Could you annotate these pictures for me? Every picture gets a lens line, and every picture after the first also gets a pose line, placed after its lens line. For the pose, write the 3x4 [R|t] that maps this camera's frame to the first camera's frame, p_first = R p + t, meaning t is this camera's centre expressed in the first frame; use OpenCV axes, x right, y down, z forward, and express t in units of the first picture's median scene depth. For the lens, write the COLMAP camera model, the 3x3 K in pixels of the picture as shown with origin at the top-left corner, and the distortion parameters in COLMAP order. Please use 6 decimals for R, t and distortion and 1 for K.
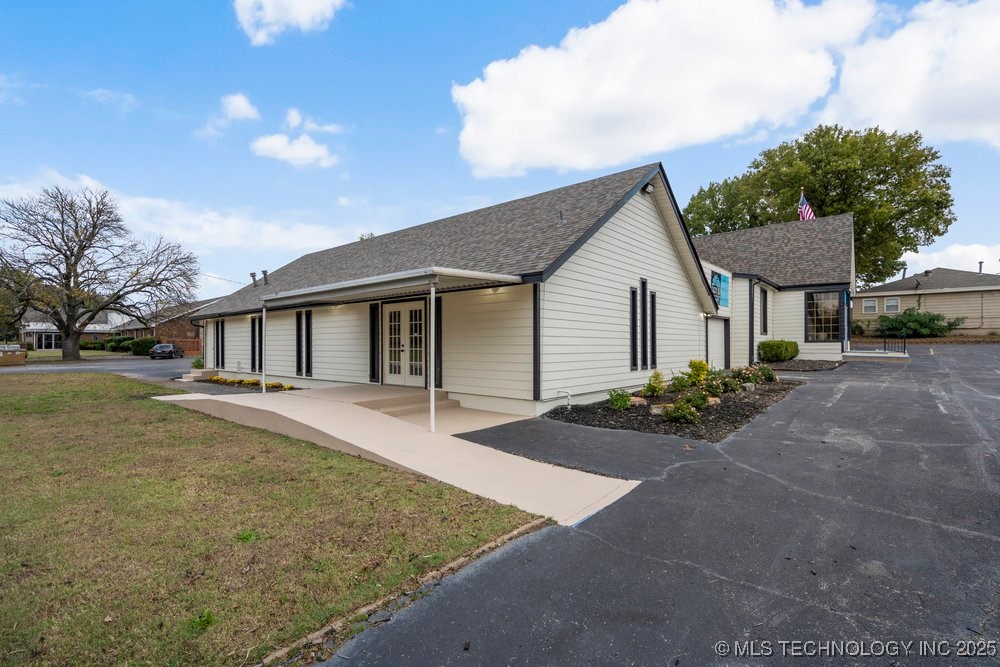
lens RADIAL K [[453.3, 0, 495.9], [0, 453.3, 337.9], [0, 0, 1]] dist [-0.001552, -0.000211]
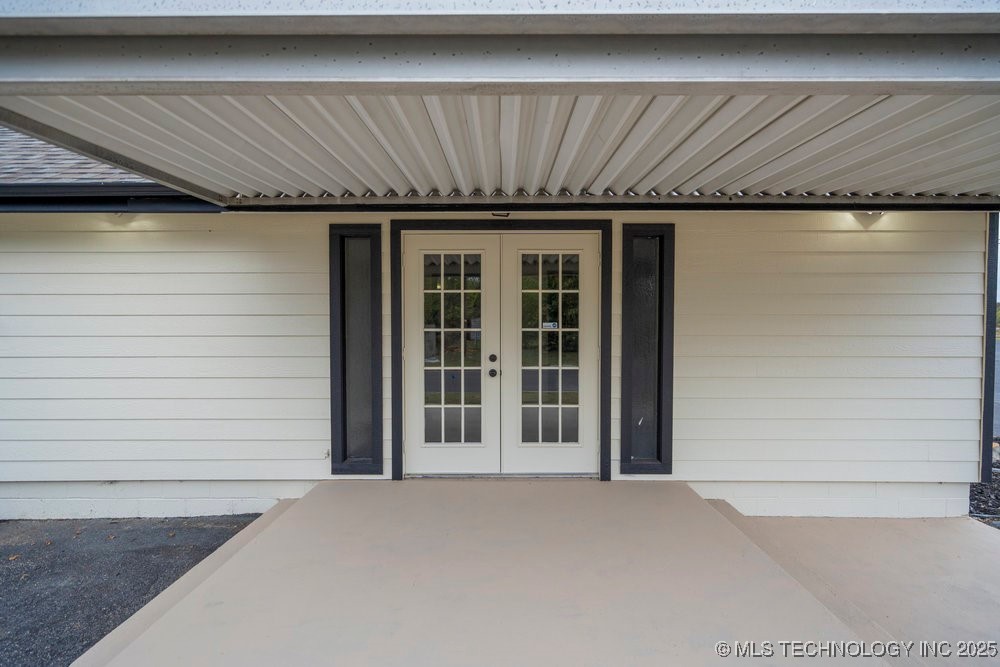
lens RADIAL K [[470.5, 0, 500.5], [0, 470.5, 328.8], [0, 0, 1]] dist [0.000874, 0.000298]
pose [[0.763292, -0.022970, 0.645645, -0.428479], [-0.007046, 0.999012, 0.043871, -0.020411], [-0.646015, -0.038036, 0.762377, 0.730284]]
